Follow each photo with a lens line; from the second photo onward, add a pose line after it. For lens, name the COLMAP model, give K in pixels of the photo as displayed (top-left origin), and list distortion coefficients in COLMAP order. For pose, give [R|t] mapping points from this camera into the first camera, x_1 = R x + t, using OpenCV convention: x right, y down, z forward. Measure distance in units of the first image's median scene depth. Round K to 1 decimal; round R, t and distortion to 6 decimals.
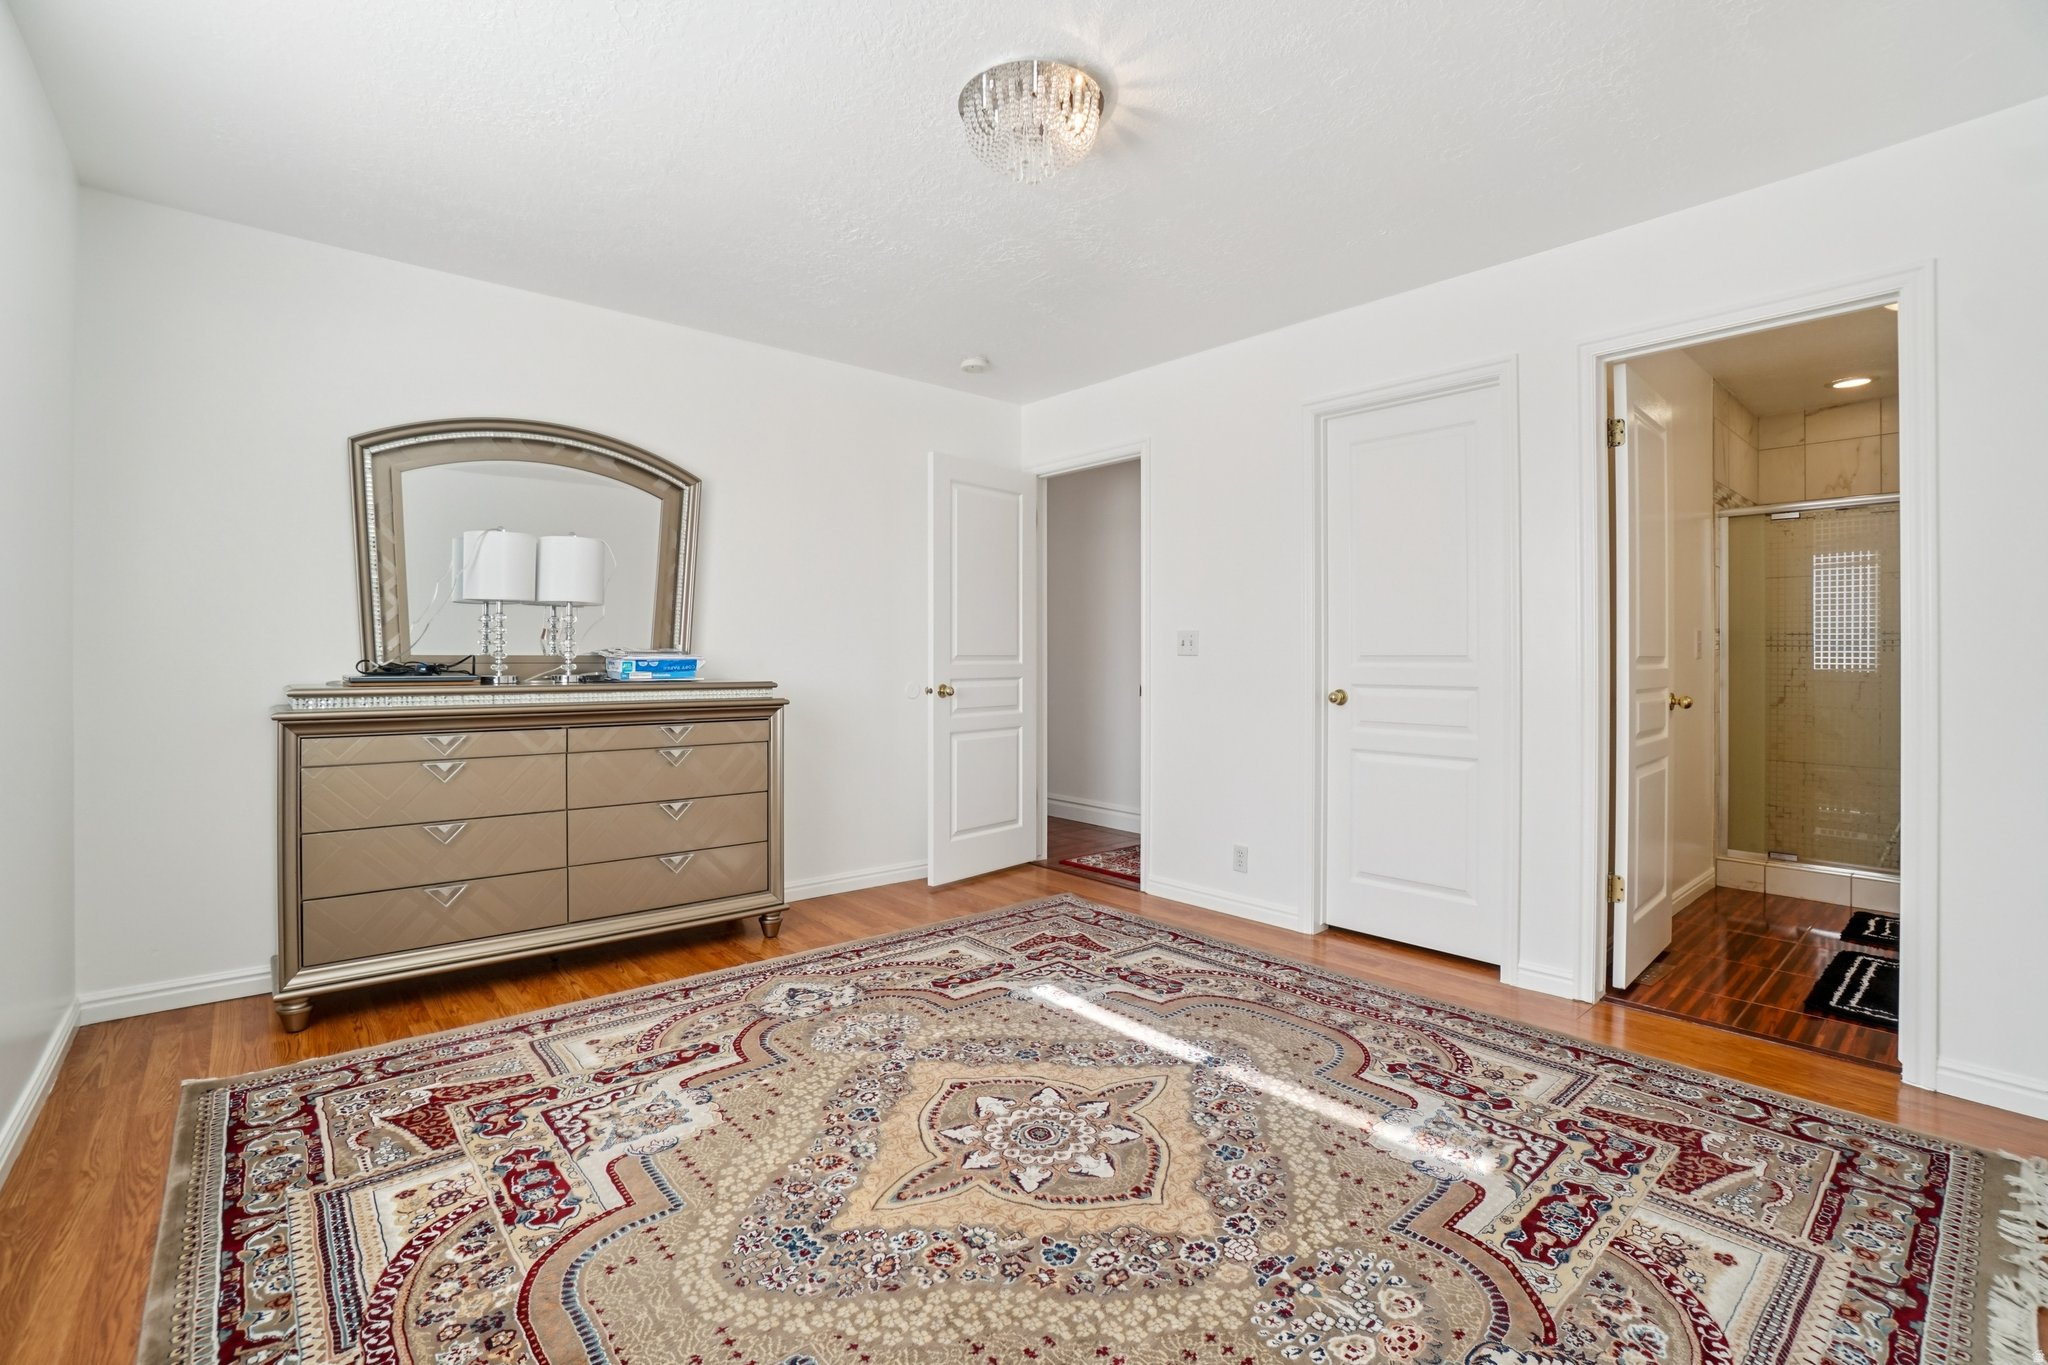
lens RADIAL K [[965.9, 0, 906.9], [0, 965.9, 657.6], [0, 0, 1]] dist [-0.058817, 0.032644]
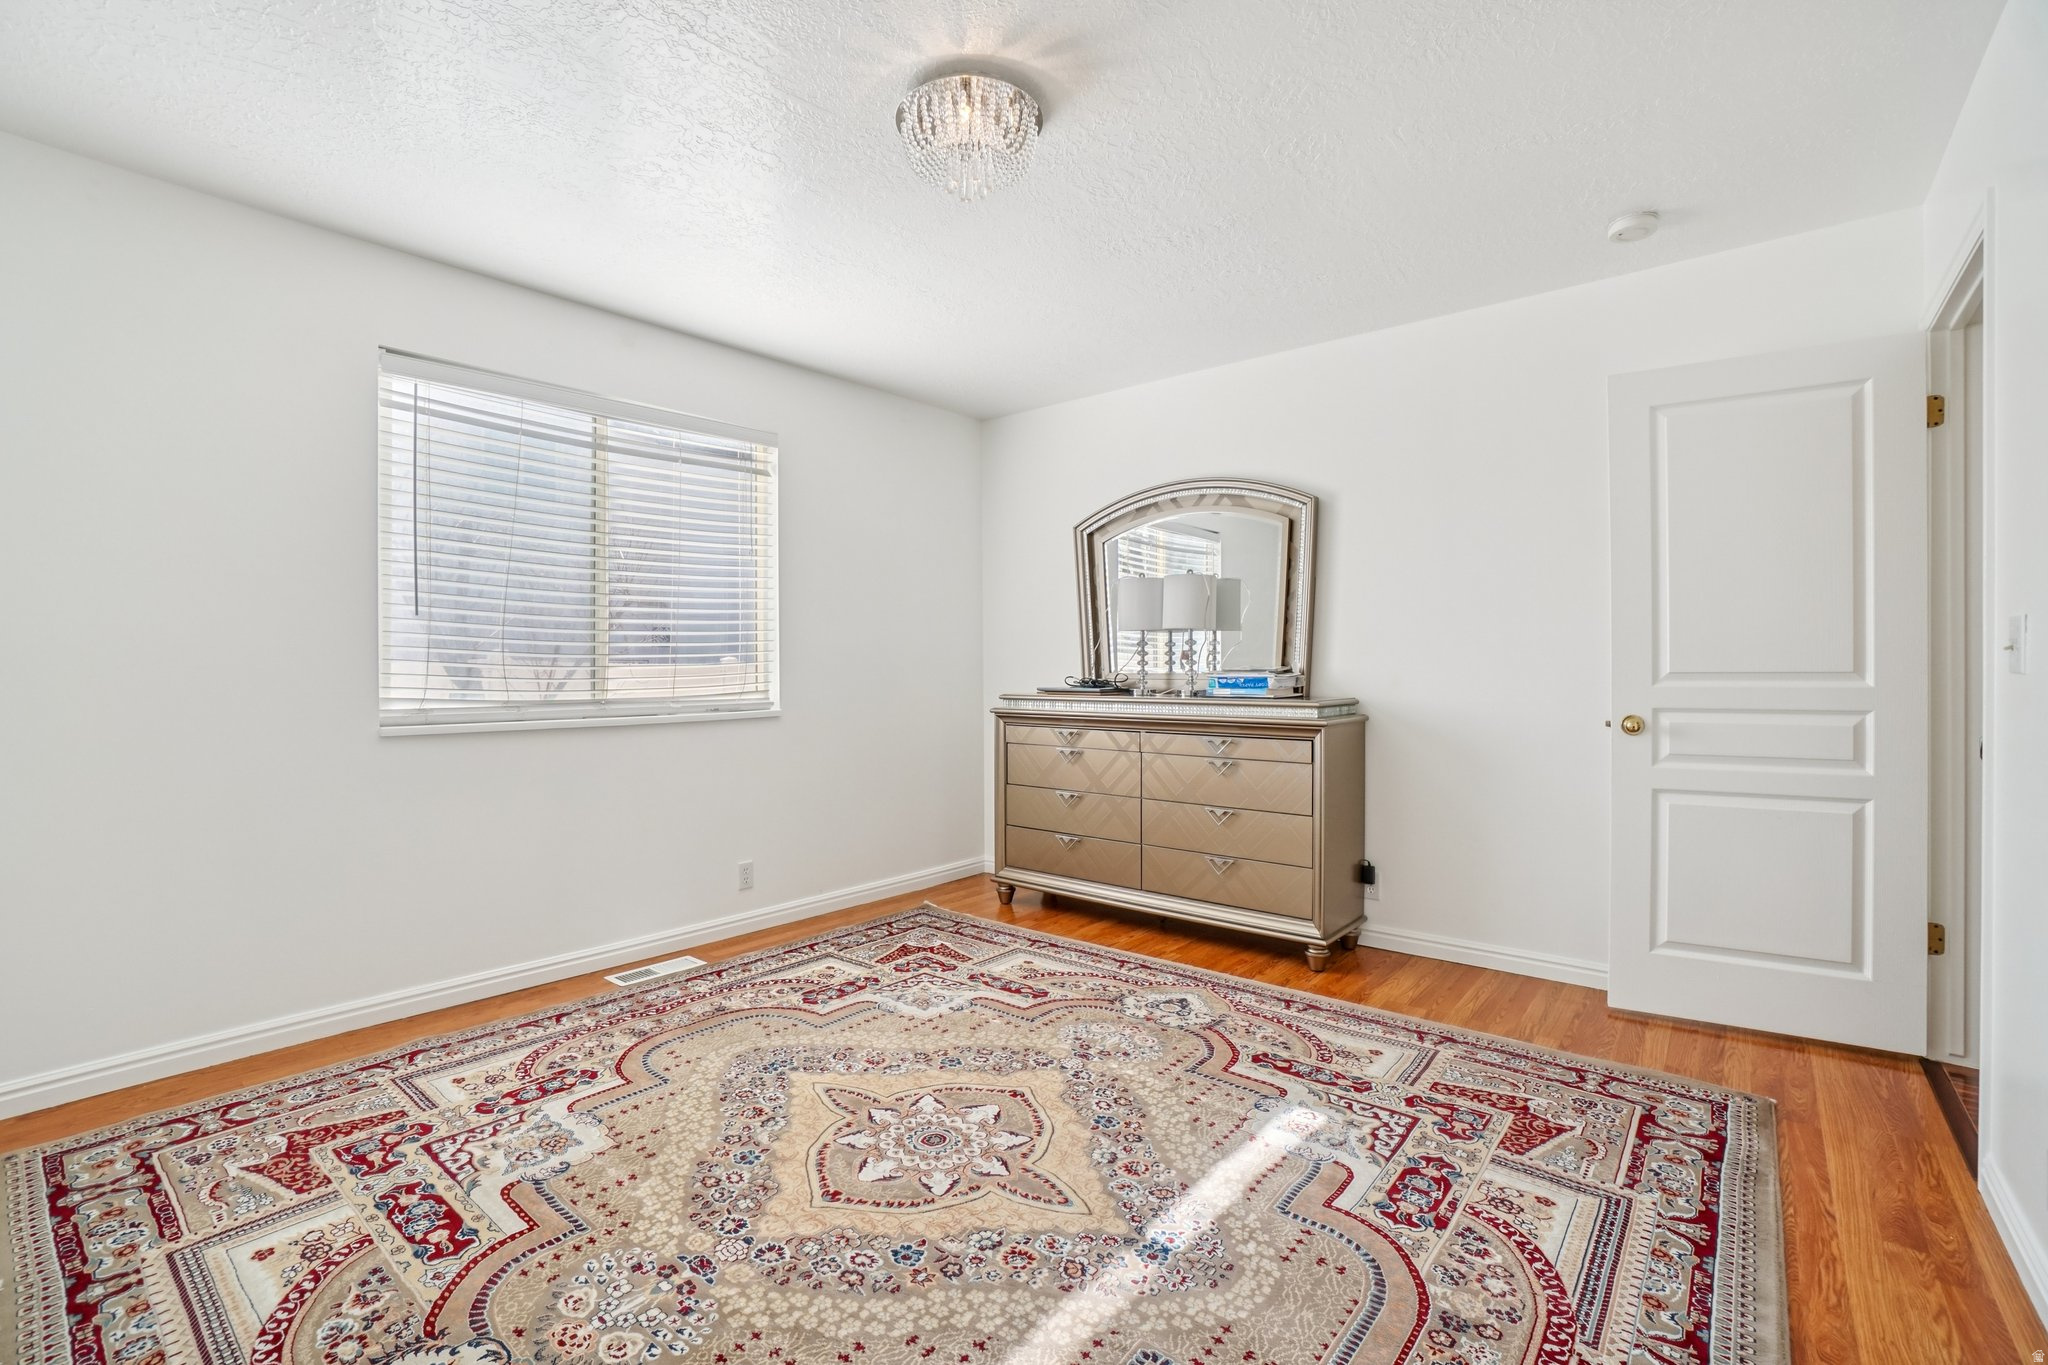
lens RADIAL K [[901.3, 0, 1024.9], [0, 901.3, 660.0], [0, 0, 1]] dist [-0.060842, 0.031042]
pose [[0.190175, -0.015720, -0.981624, 0.897800], [0.001763, 0.999876, -0.015671, -0.002078], [0.981749, 0.001250, 0.190180, 0.741923]]
